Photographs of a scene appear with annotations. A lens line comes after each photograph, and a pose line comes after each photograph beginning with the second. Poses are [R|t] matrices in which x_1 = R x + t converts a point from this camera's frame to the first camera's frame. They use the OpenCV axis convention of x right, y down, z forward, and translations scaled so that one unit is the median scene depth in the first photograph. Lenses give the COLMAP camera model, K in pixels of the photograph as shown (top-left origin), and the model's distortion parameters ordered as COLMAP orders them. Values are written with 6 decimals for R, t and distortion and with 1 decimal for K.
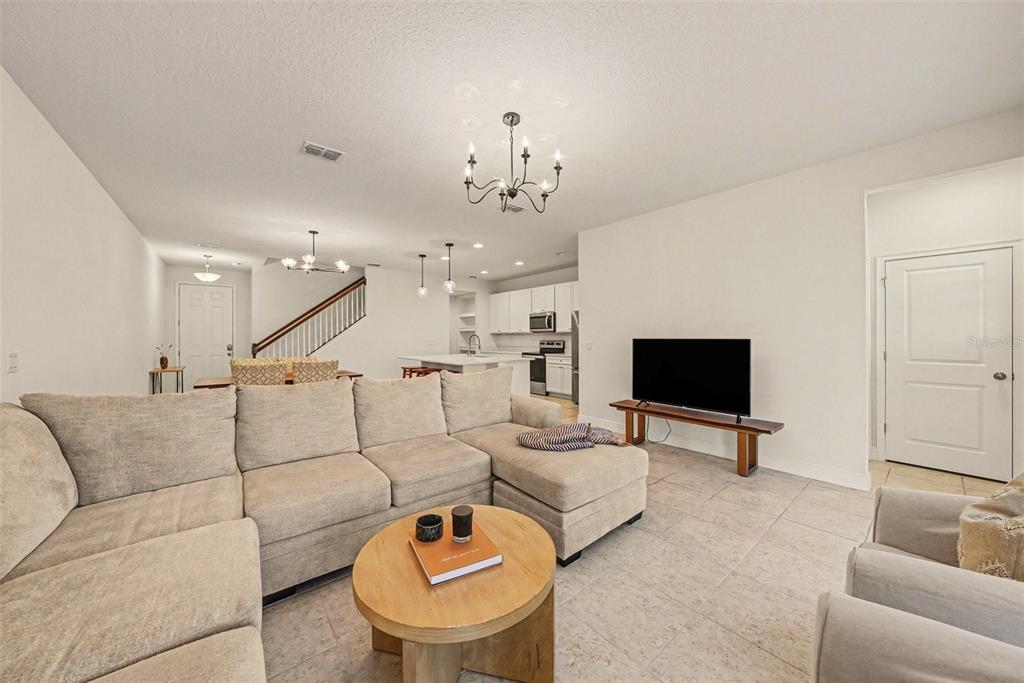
lens RADIAL K [[360.6, 0, 510.5], [0, 360.6, 335.9], [0, 0, 1]] dist [-0.005538, 0.000045]
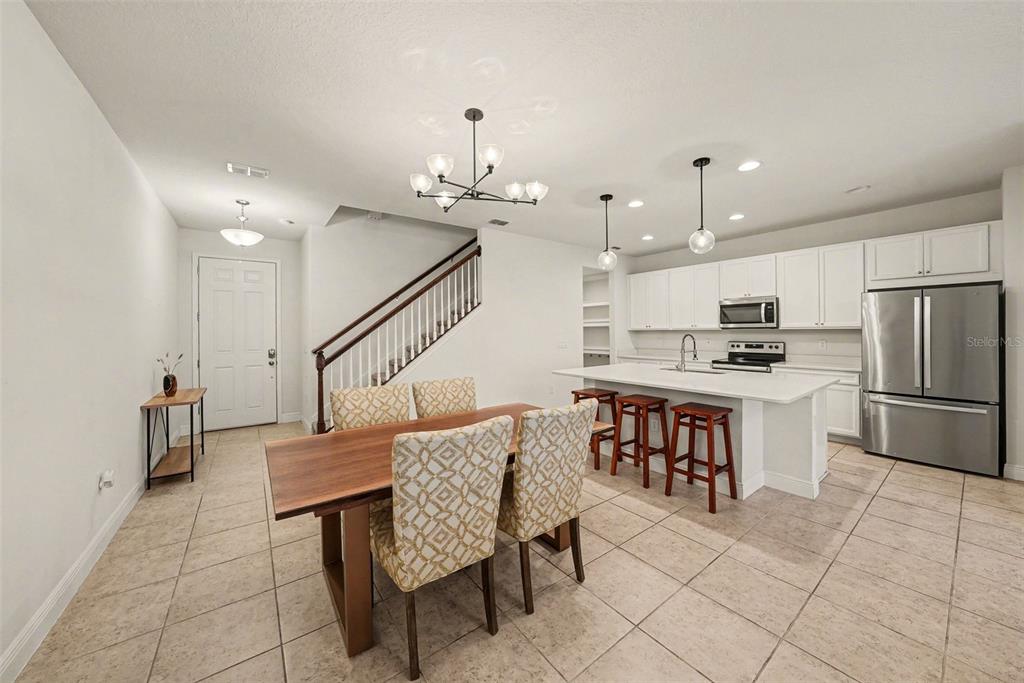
lens RADIAL K [[361.0, 0, 515.8], [0, 361.0, 330.3], [0, 0, 1]] dist [-0.015224, 0.000099]
pose [[0.999514, -0.003570, -0.030963, -0.320208], [0.003560, 0.999994, -0.000387, -0.009049], [0.030964, 0.000277, 0.999520, 0.362979]]
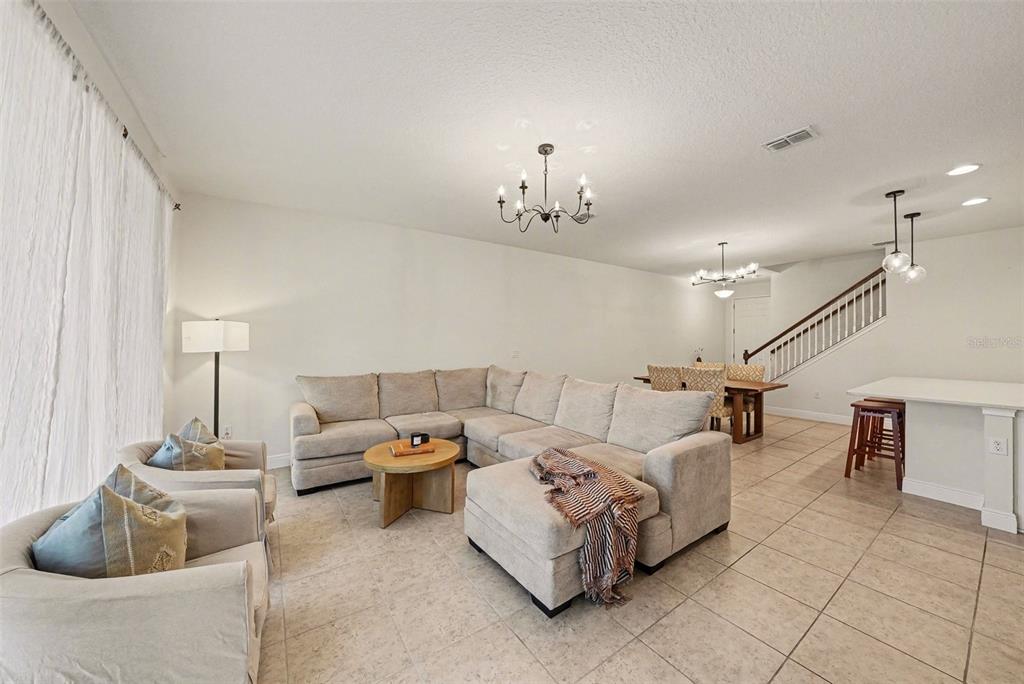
lens RADIAL K [[349.8, 0, 510.7], [0, 349.8, 337.0], [0, 0, 1]] dist [0.000153, 0.000037]
pose [[-0.078235, -0.004557, -0.996925, 0.336807], [0.001797, 0.999987, -0.004712, -0.012375], [0.996933, -0.002160, -0.078226, 0.314817]]
